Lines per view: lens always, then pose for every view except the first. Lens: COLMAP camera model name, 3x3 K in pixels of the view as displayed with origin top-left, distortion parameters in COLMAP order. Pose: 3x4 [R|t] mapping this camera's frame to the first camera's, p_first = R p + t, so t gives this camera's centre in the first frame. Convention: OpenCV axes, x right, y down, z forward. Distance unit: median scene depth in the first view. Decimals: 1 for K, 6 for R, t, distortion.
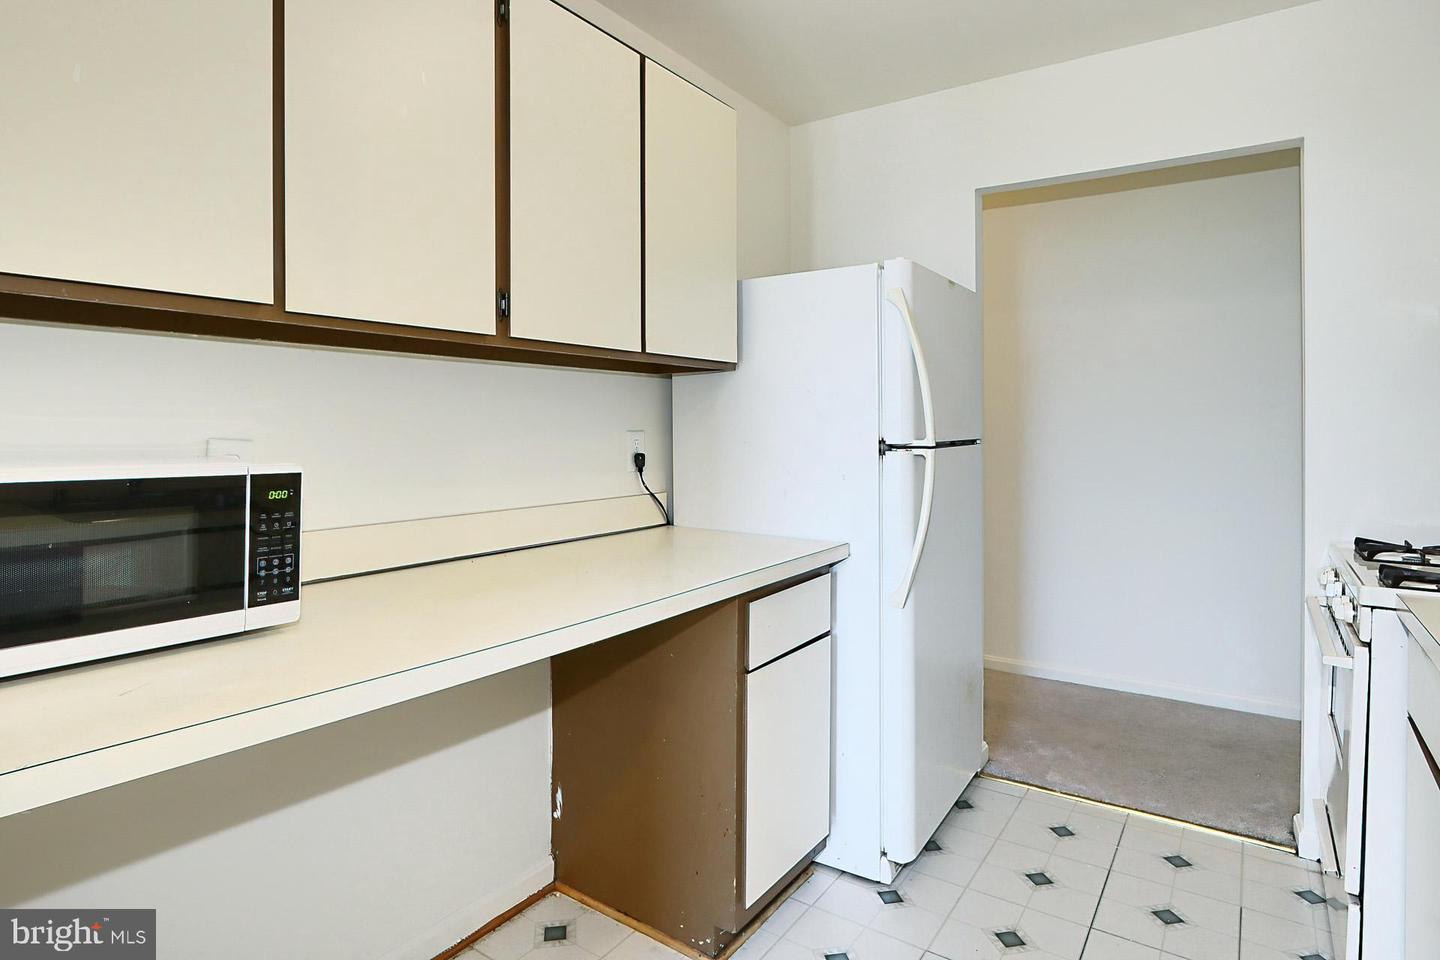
lens RADIAL K [[808.3, 0, 720.3], [0, 808.3, 424.9], [0, 0, 1]] dist [-0.007039, -0.000175]
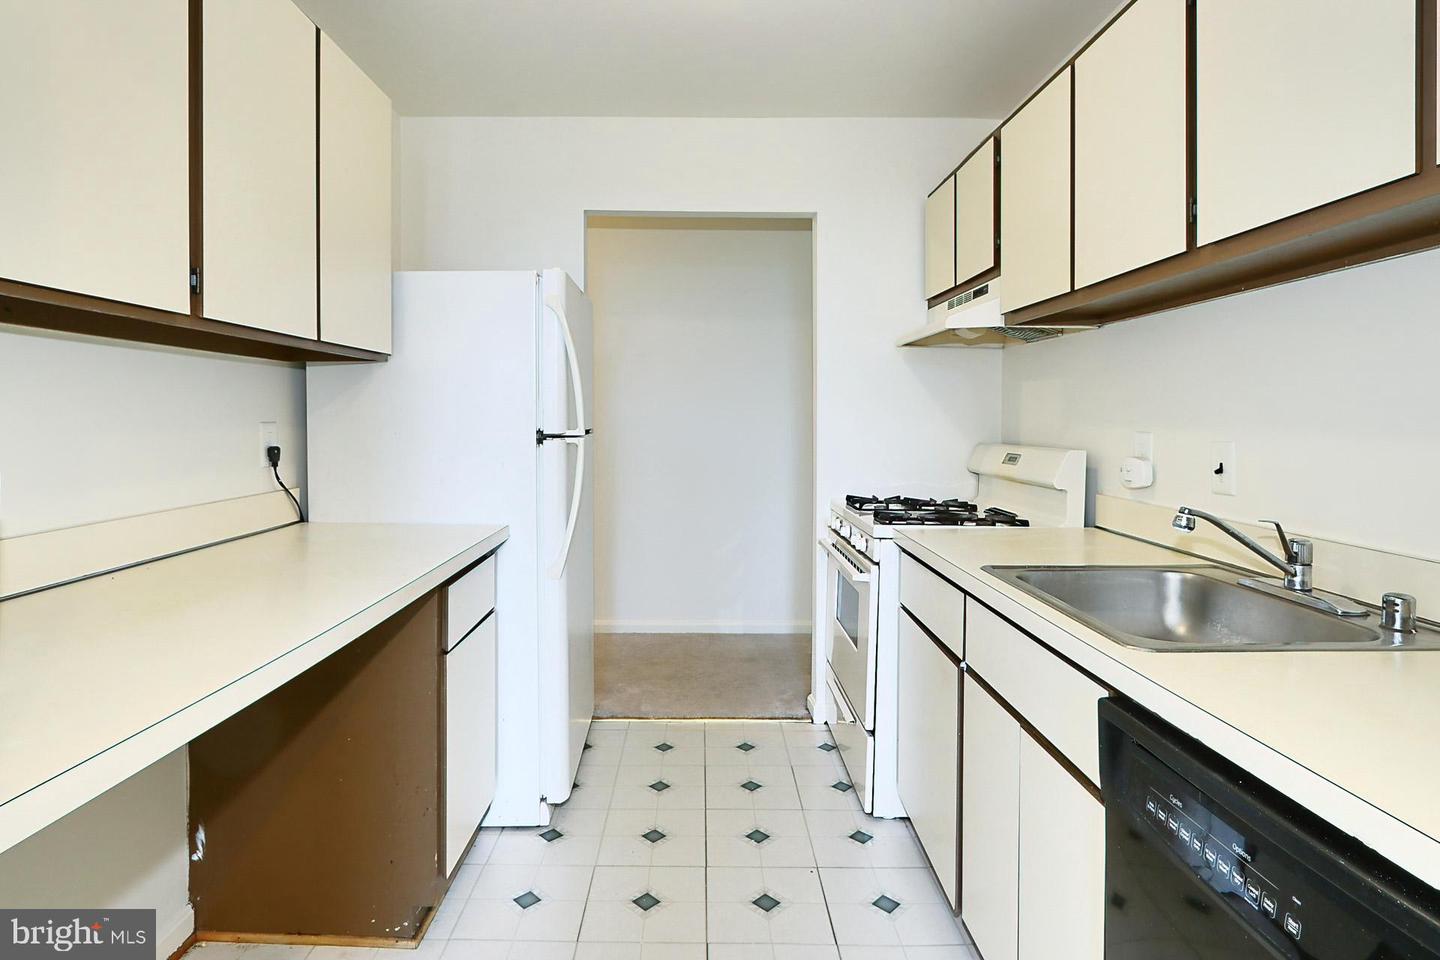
lens RADIAL K [[781.5, 0, 716.6], [0, 781.5, 423.0], [0, 0, 1]] dist [0.002102, 0.001026]
pose [[0.821282, -0.001502, 0.570520, -0.213222], [-0.004613, 0.999946, 0.009272, -0.002507], [-0.570504, -0.010246, 0.821231, -0.024335]]
